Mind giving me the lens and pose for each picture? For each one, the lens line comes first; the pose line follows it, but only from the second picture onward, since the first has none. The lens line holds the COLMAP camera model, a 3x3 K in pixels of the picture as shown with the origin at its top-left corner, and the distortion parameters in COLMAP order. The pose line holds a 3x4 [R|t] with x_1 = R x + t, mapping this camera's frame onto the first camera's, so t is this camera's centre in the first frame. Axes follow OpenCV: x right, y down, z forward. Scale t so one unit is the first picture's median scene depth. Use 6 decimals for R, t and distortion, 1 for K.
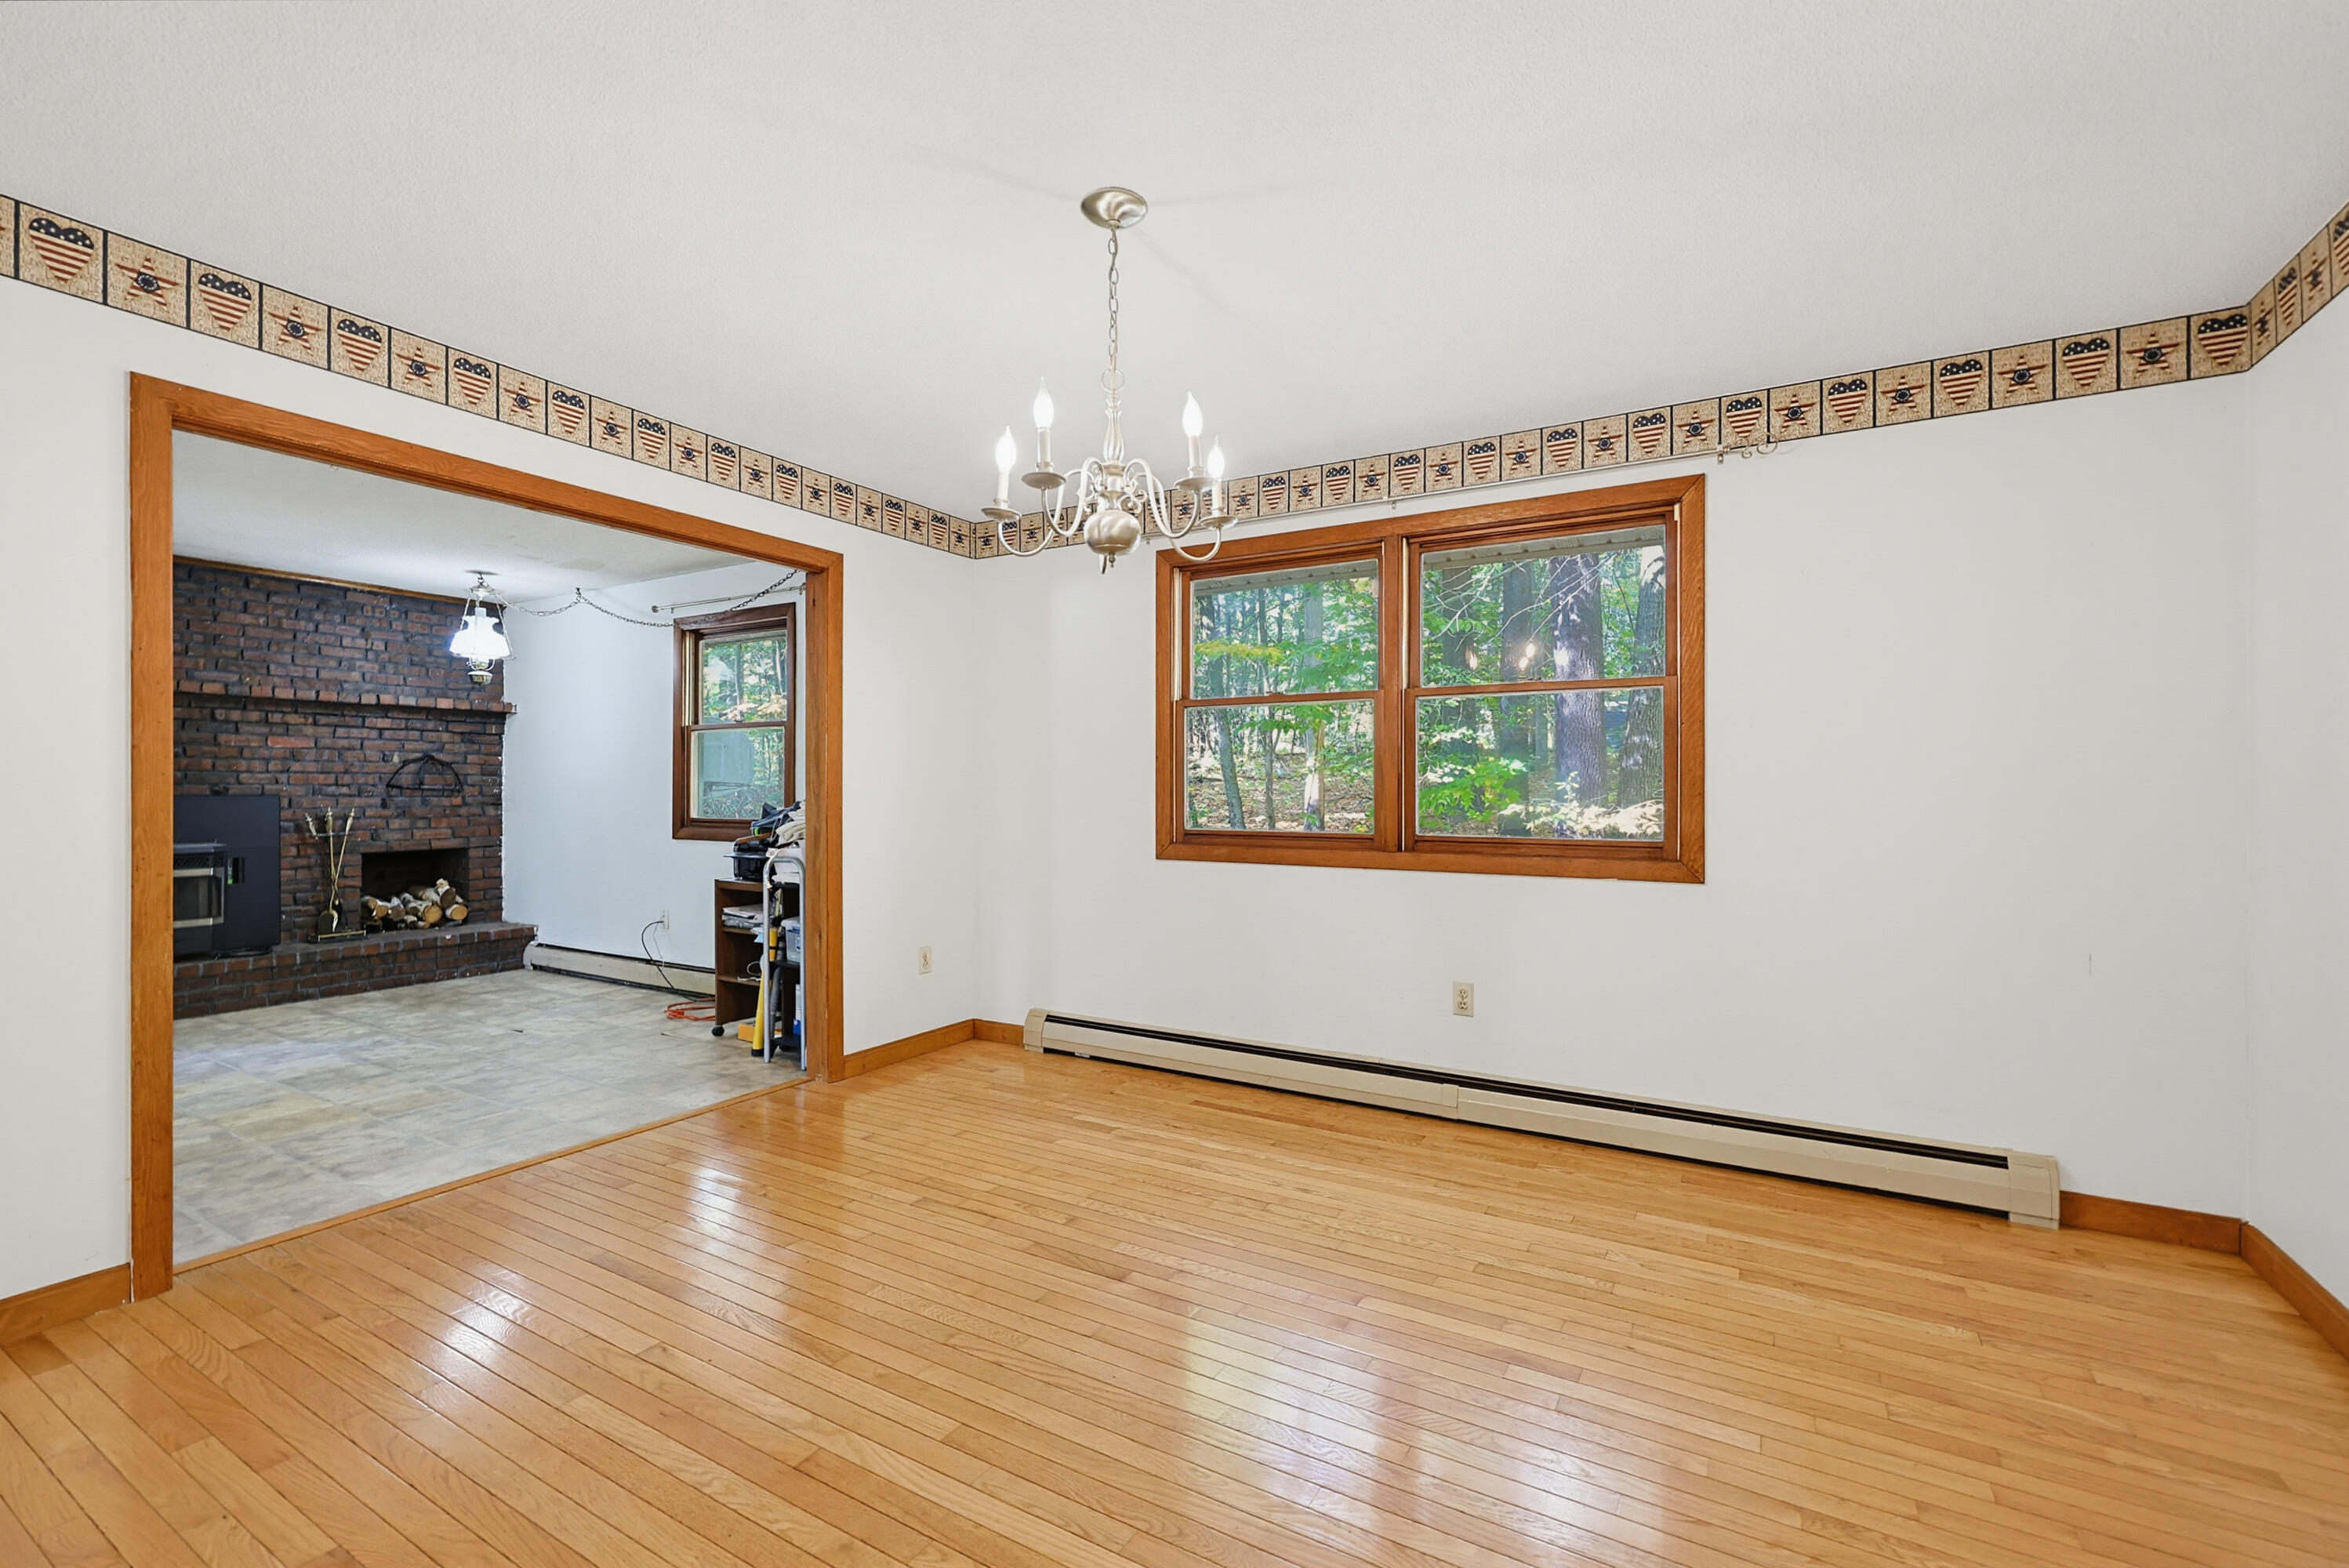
lens RADIAL K [[1008.4, 0, 1168.5], [0, 1008.4, 787.0], [0, 0, 1]] dist [0.007443, -0.000605]
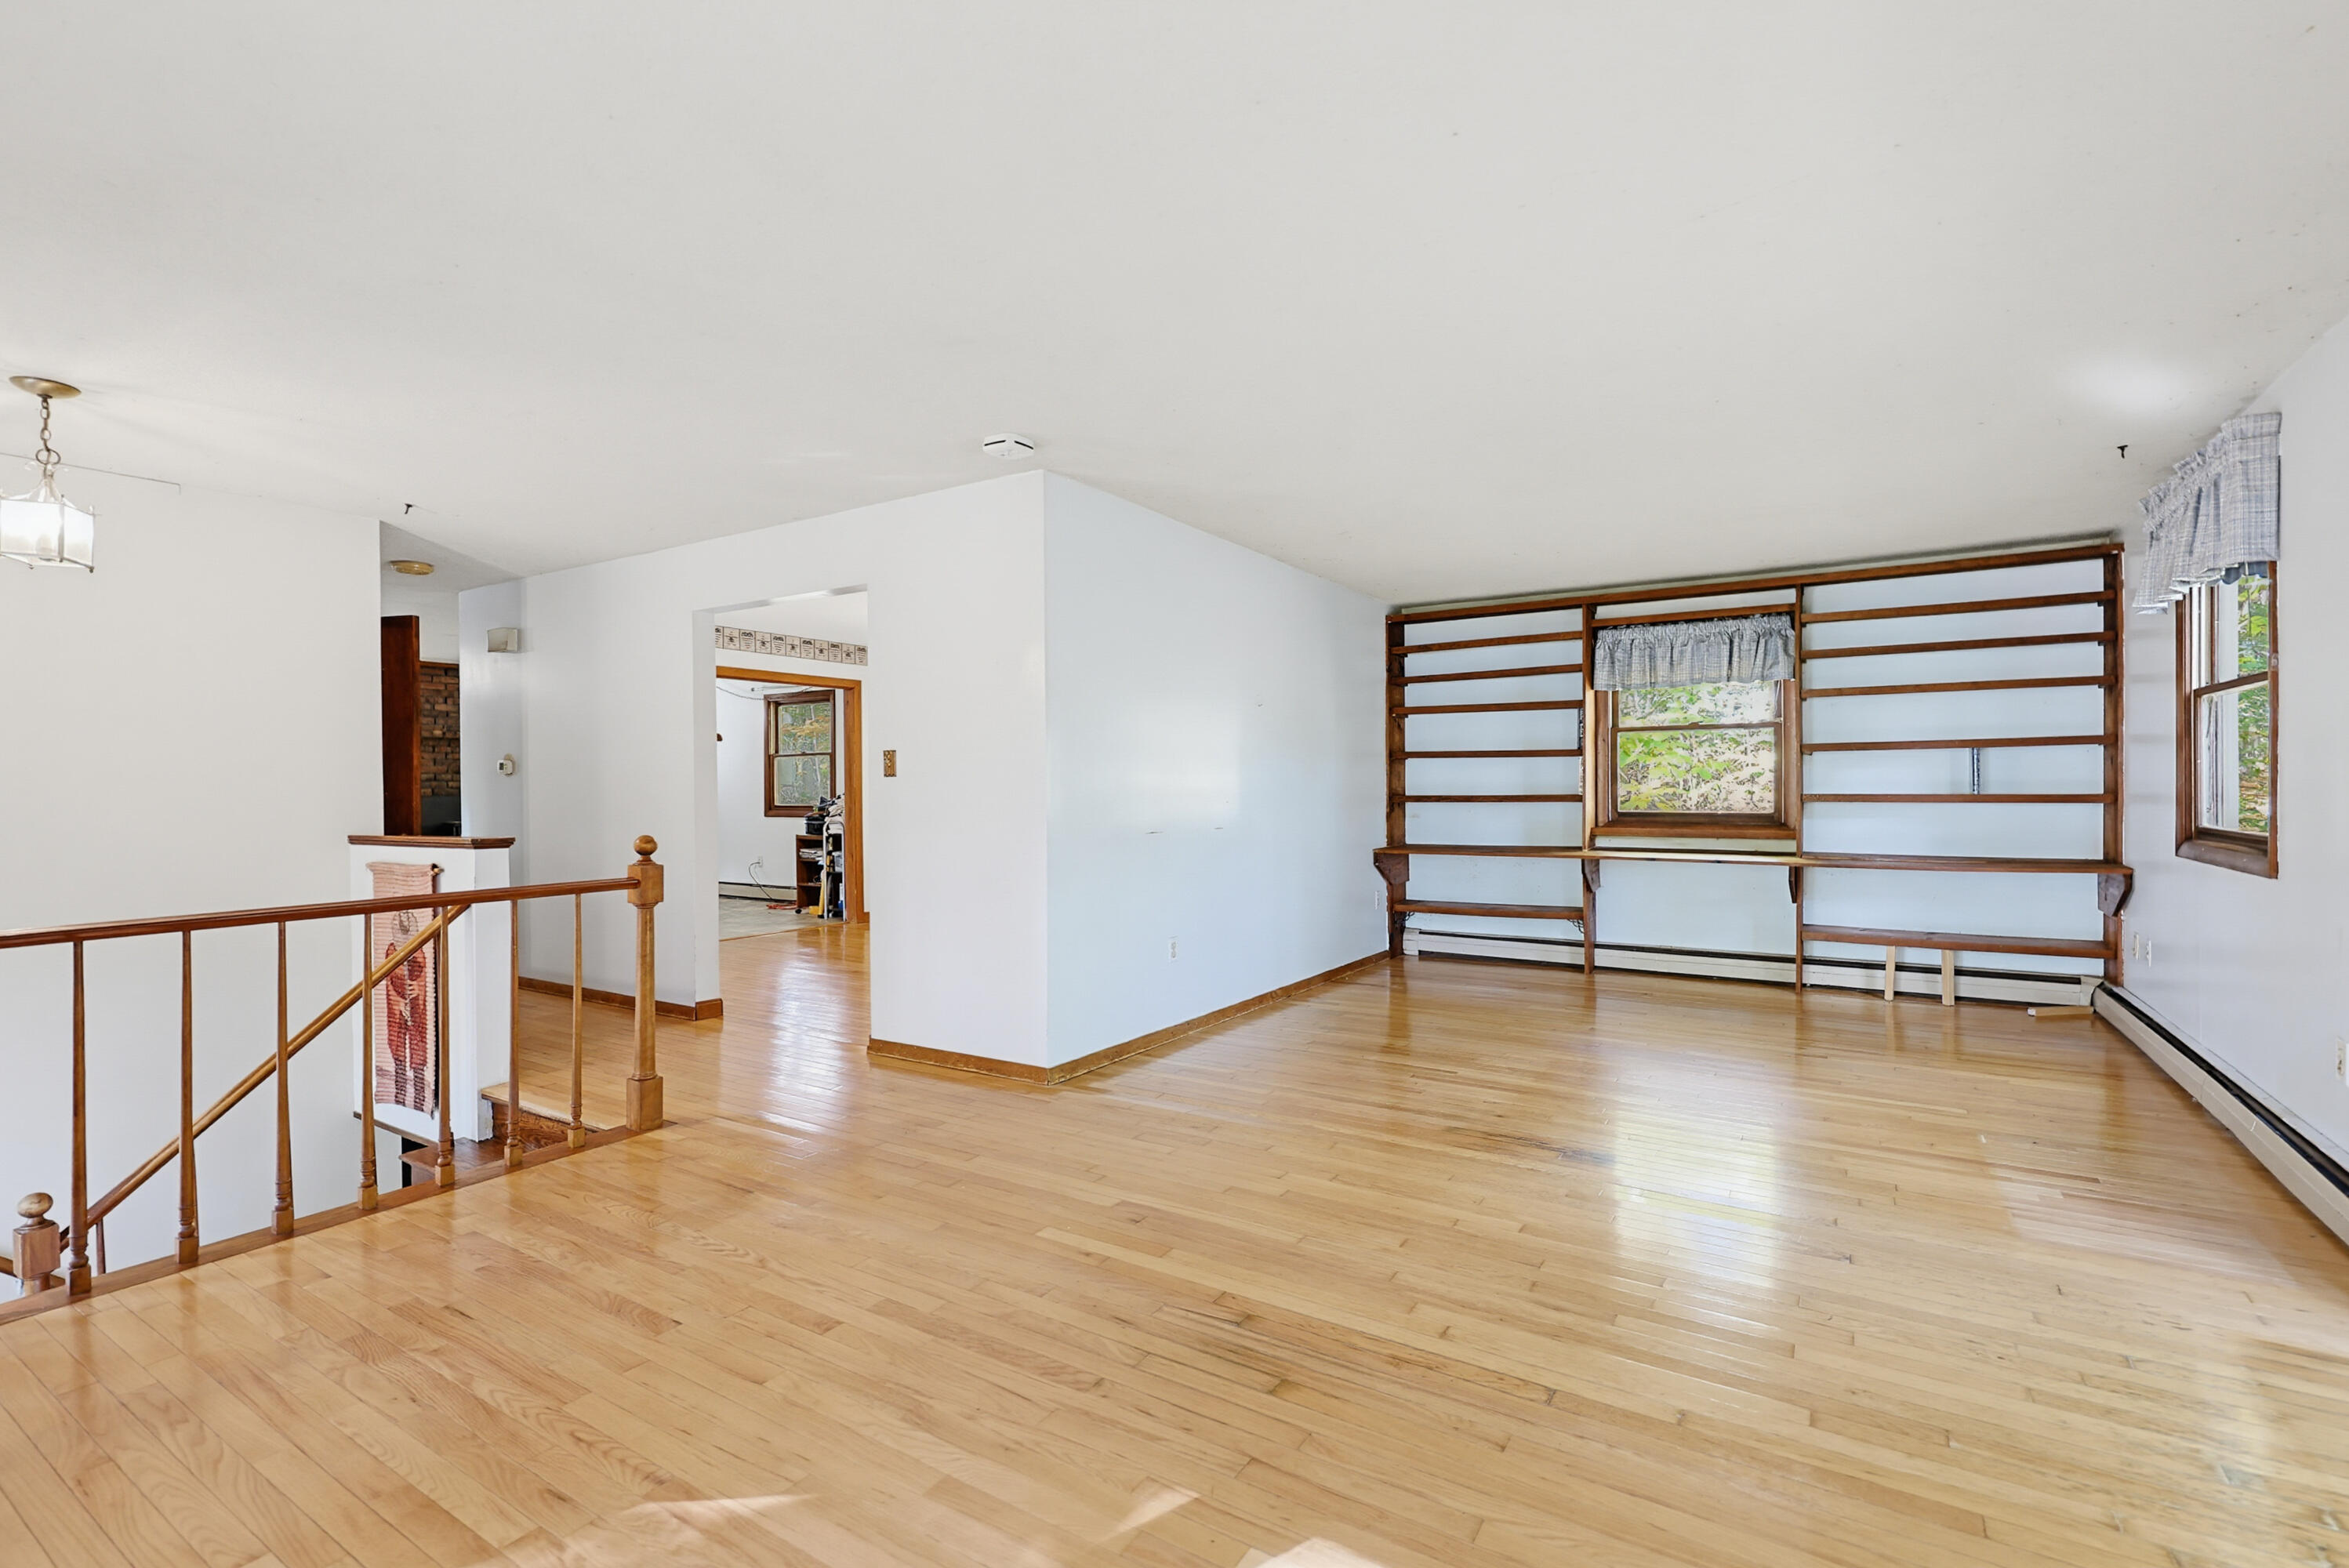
lens RADIAL K [[1008.4, 0, 1171.8], [0, 1008.4, 782.5], [0, 0, 1]] dist [0.007443, -0.000605]
pose [[0.999933, -0.011388, -0.002074, 0.383438], [0.011395, 0.999930, 0.003197, -0.012453], [0.002038, -0.003220, 0.999993, -1.284816]]
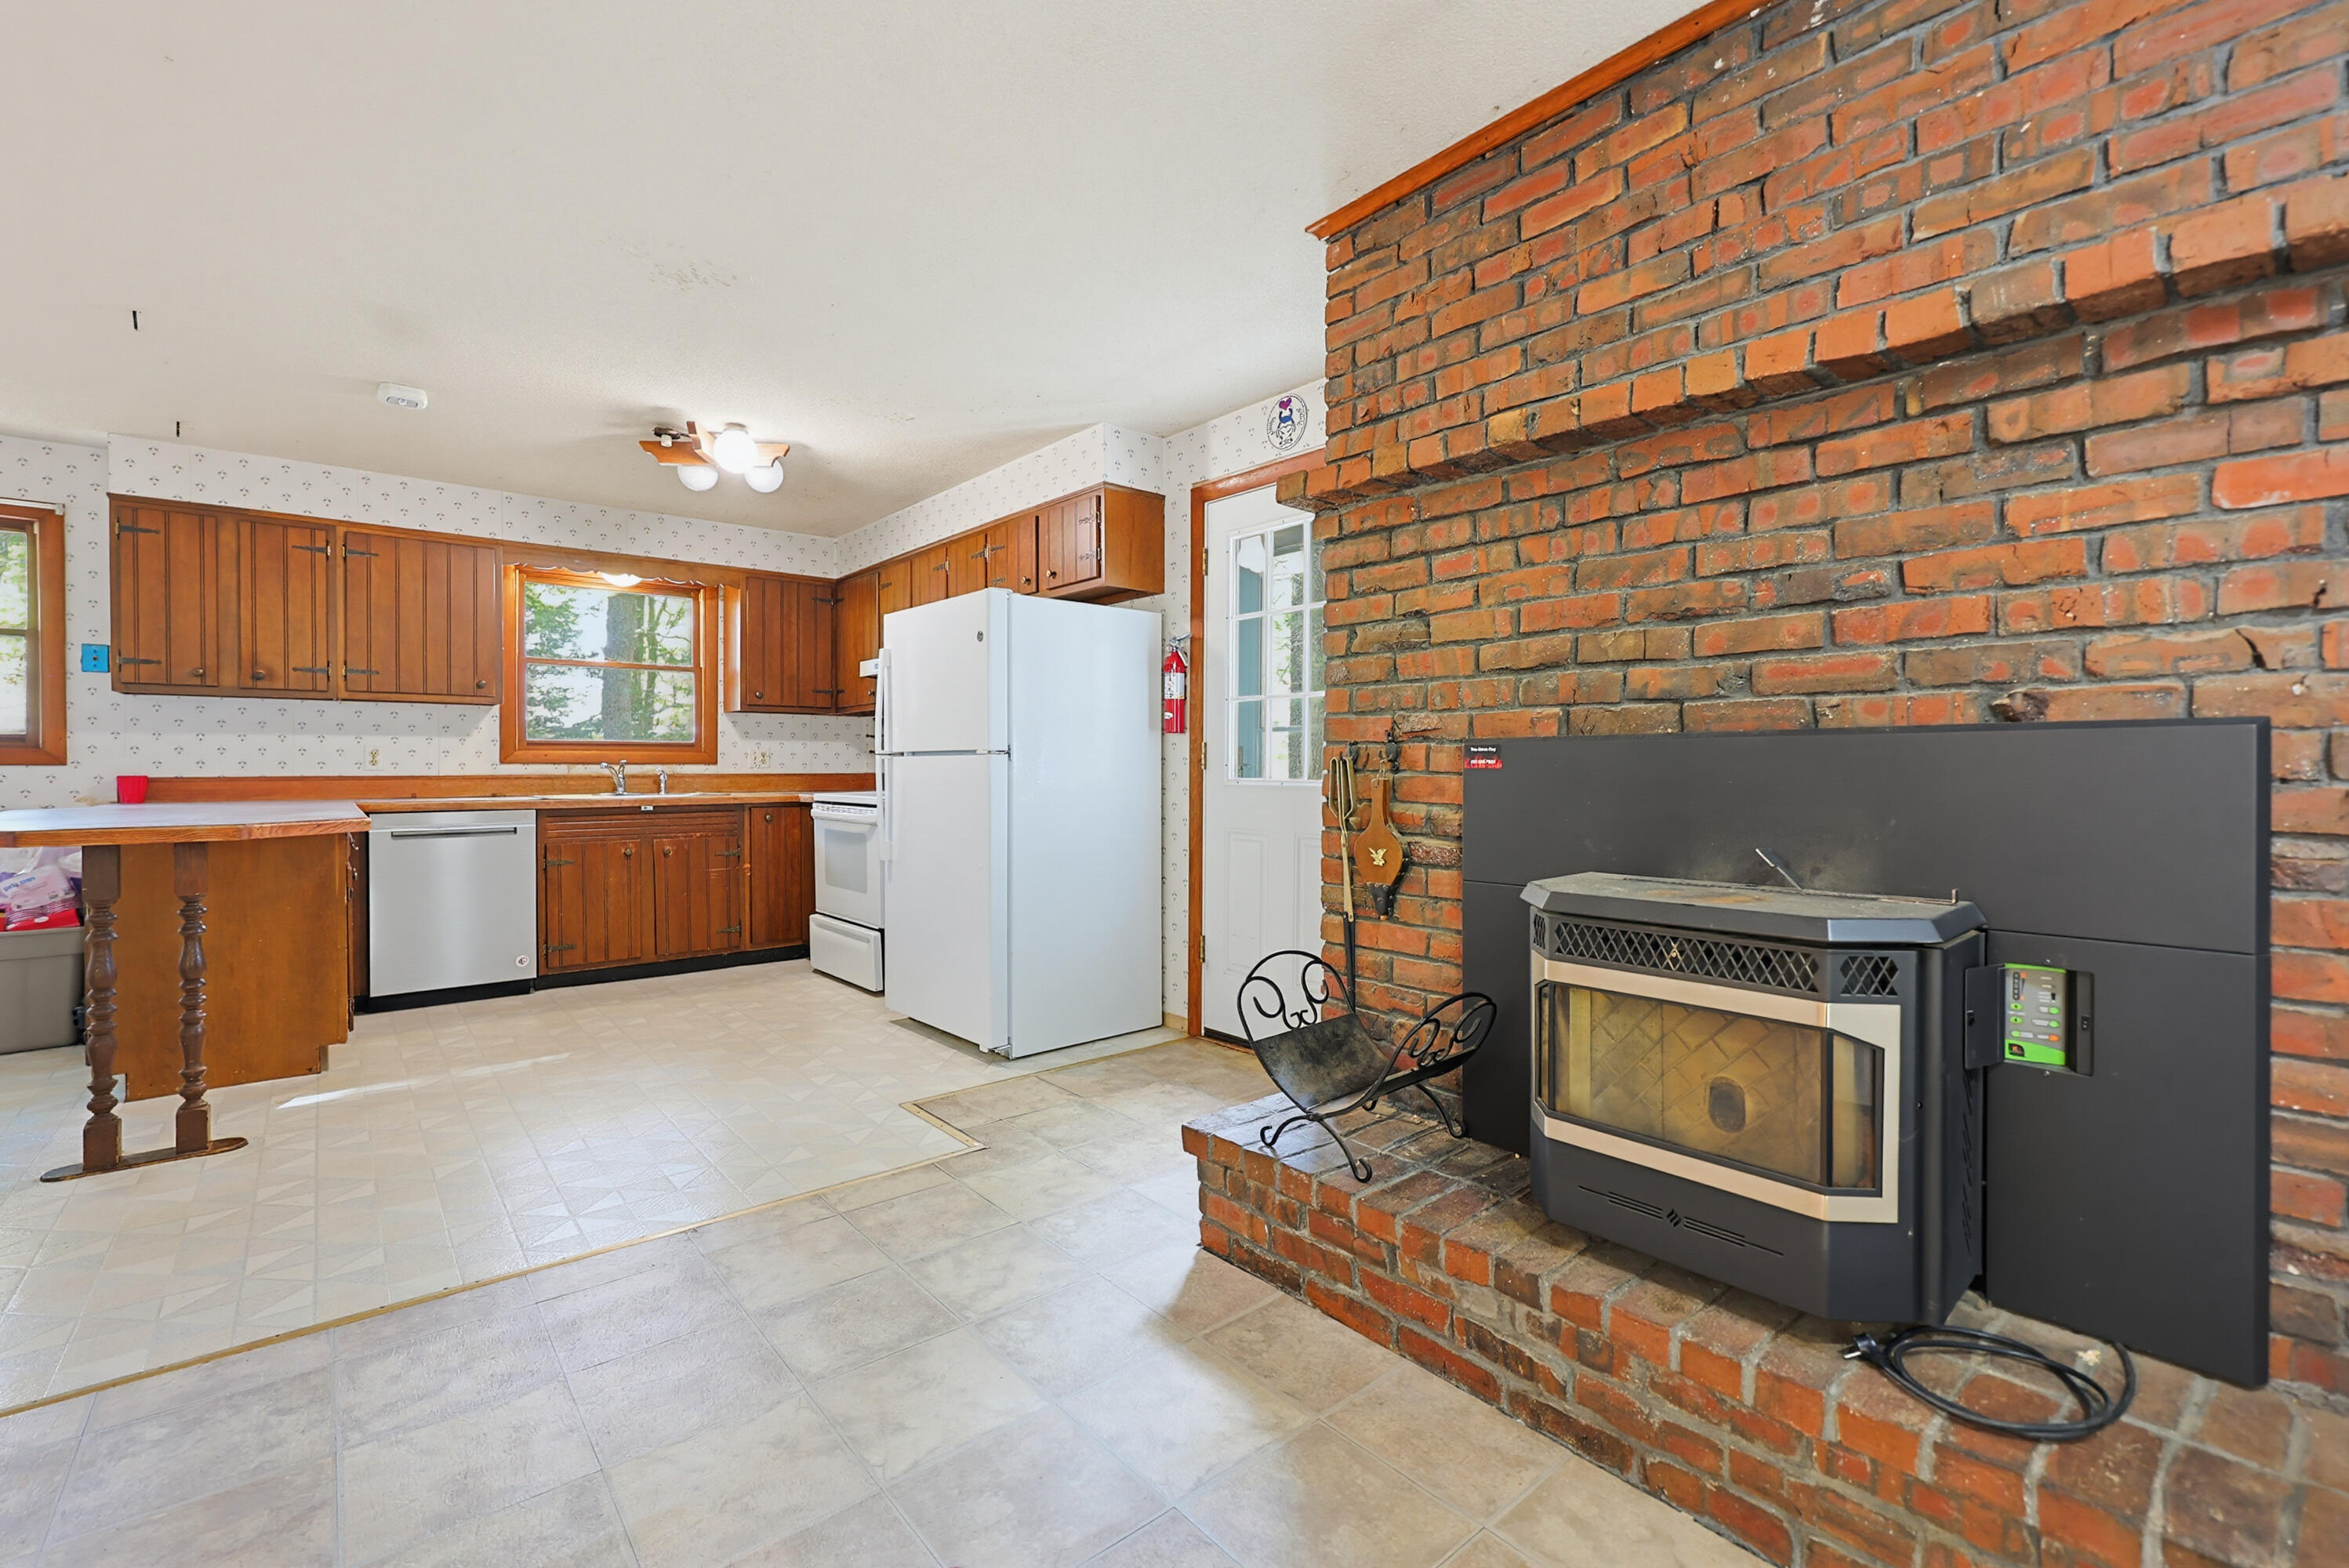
lens RADIAL K [[1008.4, 0, 1184.0], [0, 1008.4, 777.3], [0, 0, 1]] dist [0.007443, -0.000605]
pose [[-0.308731, 0.008631, -0.951110, -0.956619], [-0.000961, 0.999955, 0.009386, 0.030677], [0.951149, 0.003812, -0.308709, 1.364047]]
